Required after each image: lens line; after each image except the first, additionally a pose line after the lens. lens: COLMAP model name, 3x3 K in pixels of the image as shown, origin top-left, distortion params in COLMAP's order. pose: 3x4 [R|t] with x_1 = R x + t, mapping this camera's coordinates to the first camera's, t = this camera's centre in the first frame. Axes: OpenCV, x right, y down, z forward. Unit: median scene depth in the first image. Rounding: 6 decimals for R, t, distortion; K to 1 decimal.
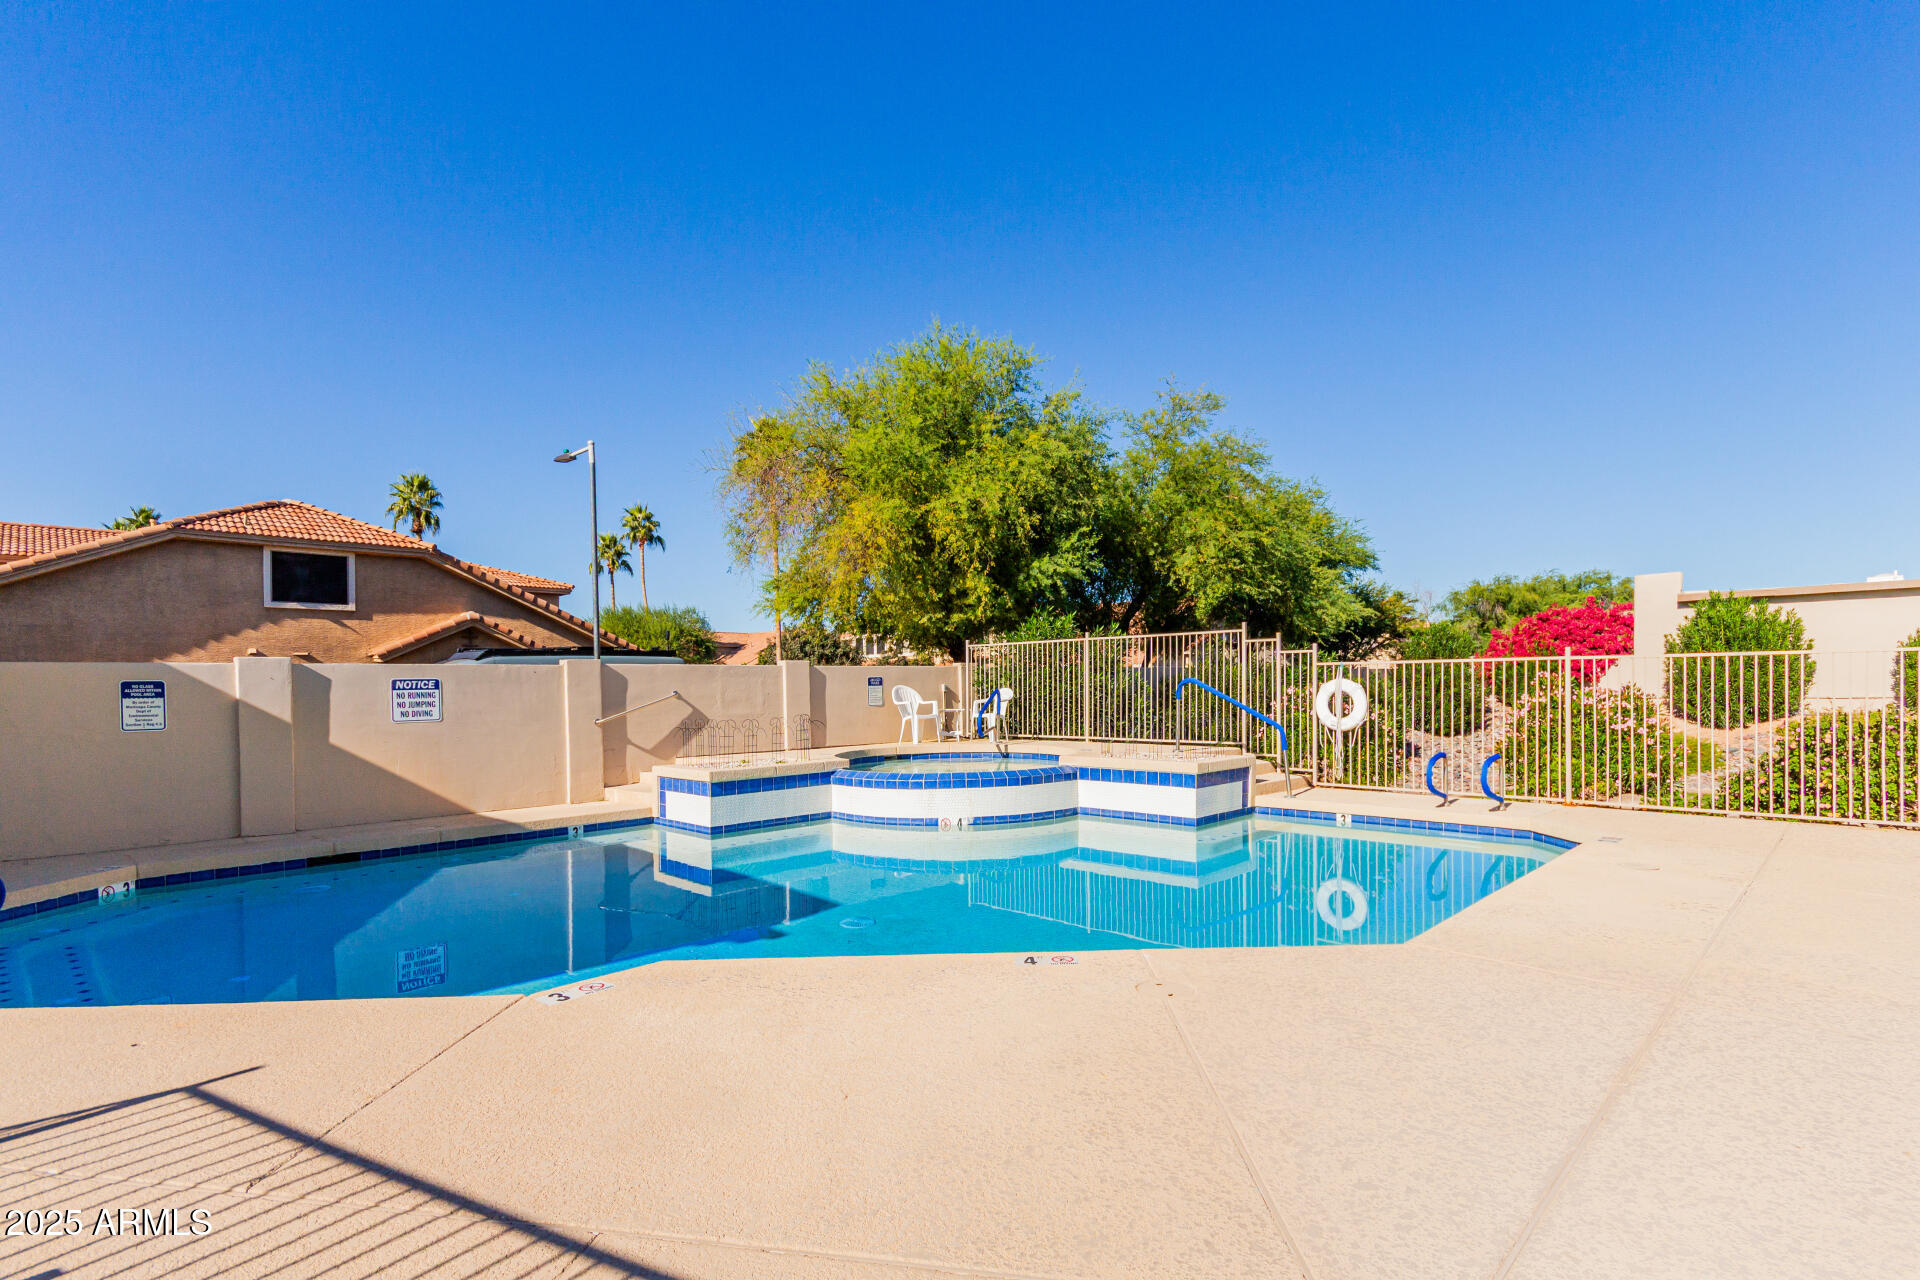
lens RADIAL K [[911.1, 0, 960.9], [0, 911.1, 668.1], [0, 0, 1]] dist [-0.000773, -0.000084]
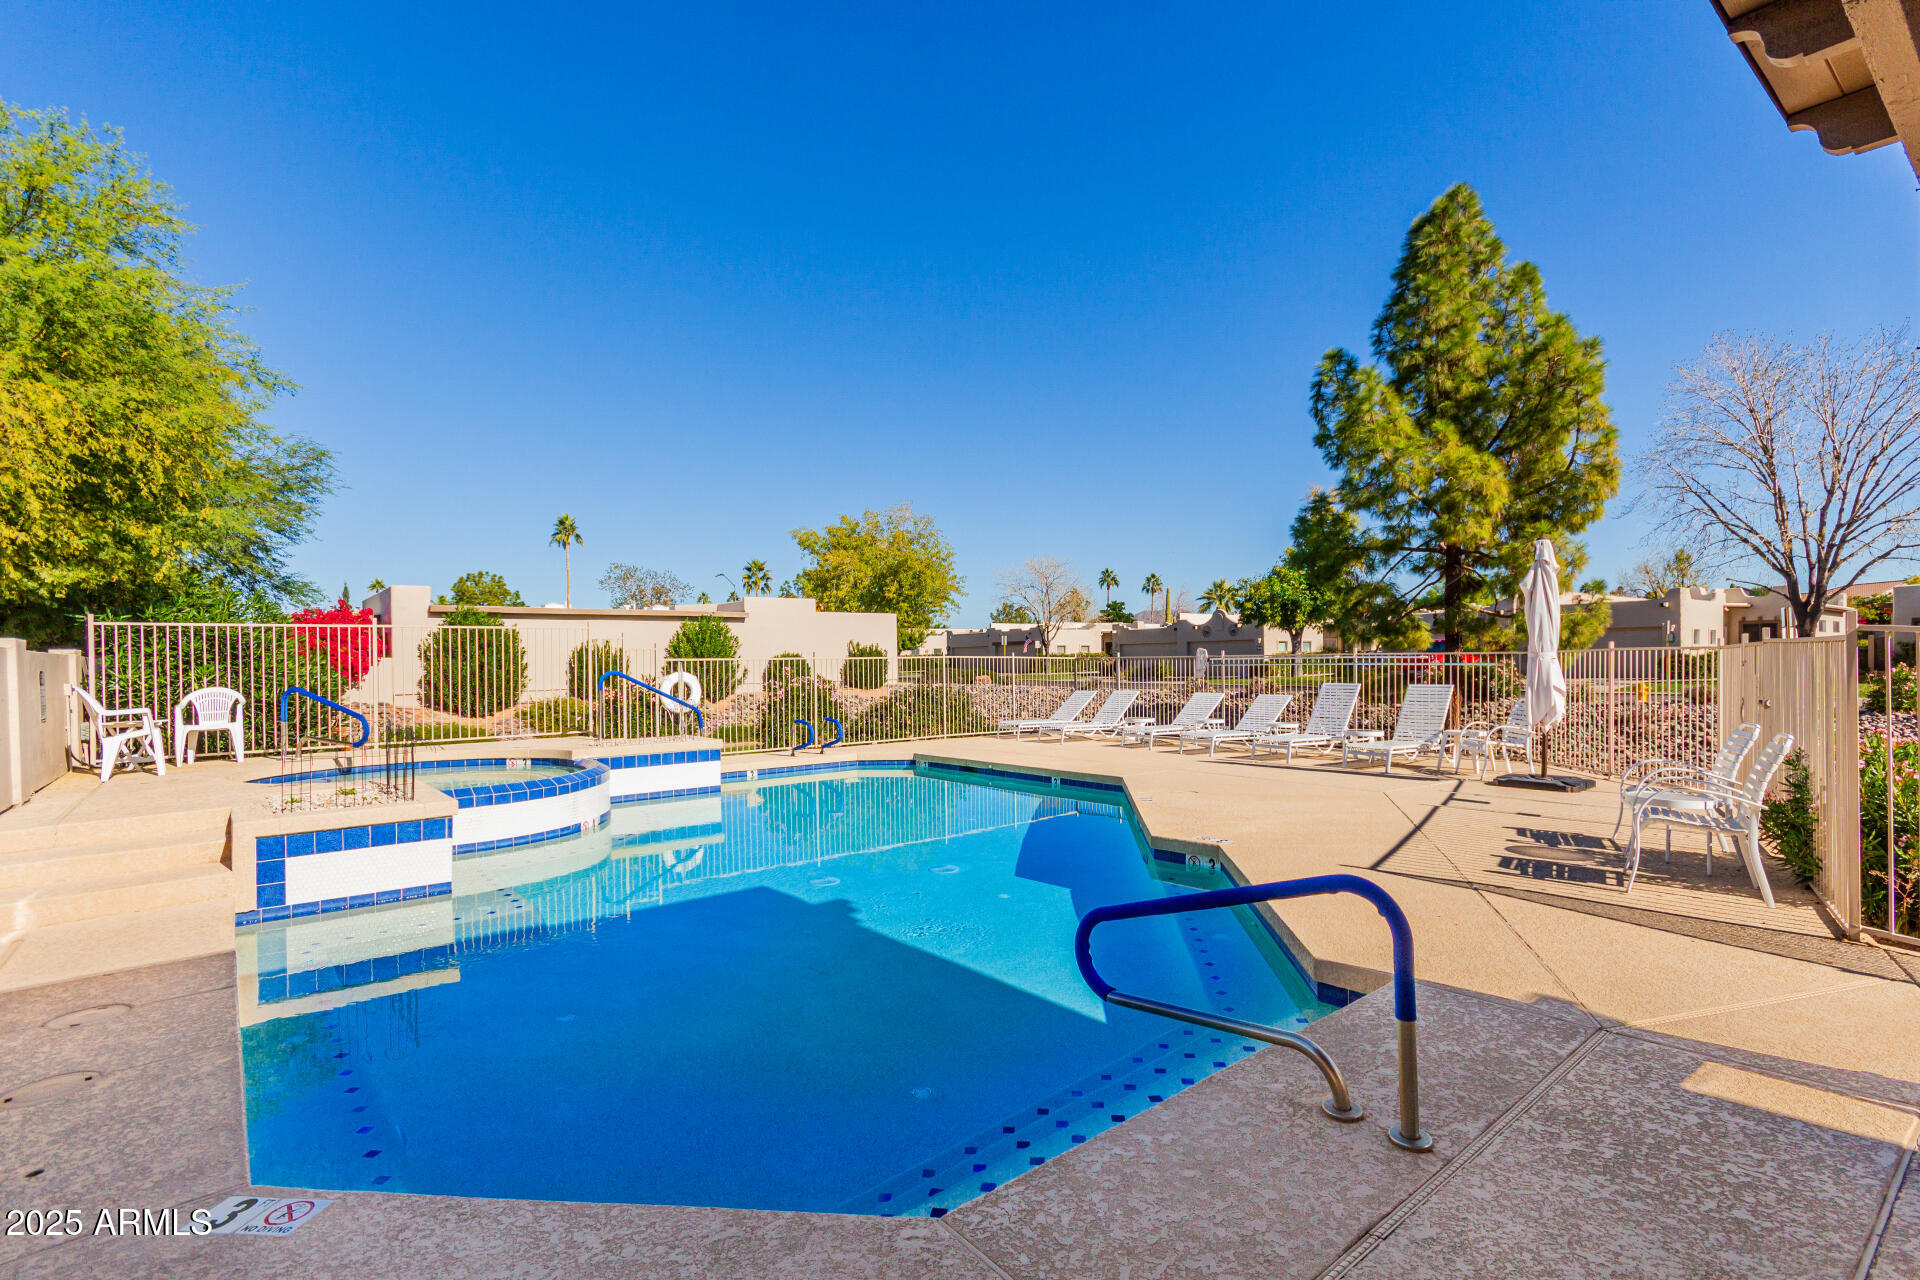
lens RADIAL K [[911.1, 0, 960.9], [0, 911.1, 668.1], [0, 0, 1]] dist [-0.000773, -0.000084]
pose [[0.136213, 0.006811, 0.990656, -0.843013], [-0.003618, 0.999973, -0.006378, 0.015453], [-0.990673, -0.002715, 0.136234, 0.491289]]
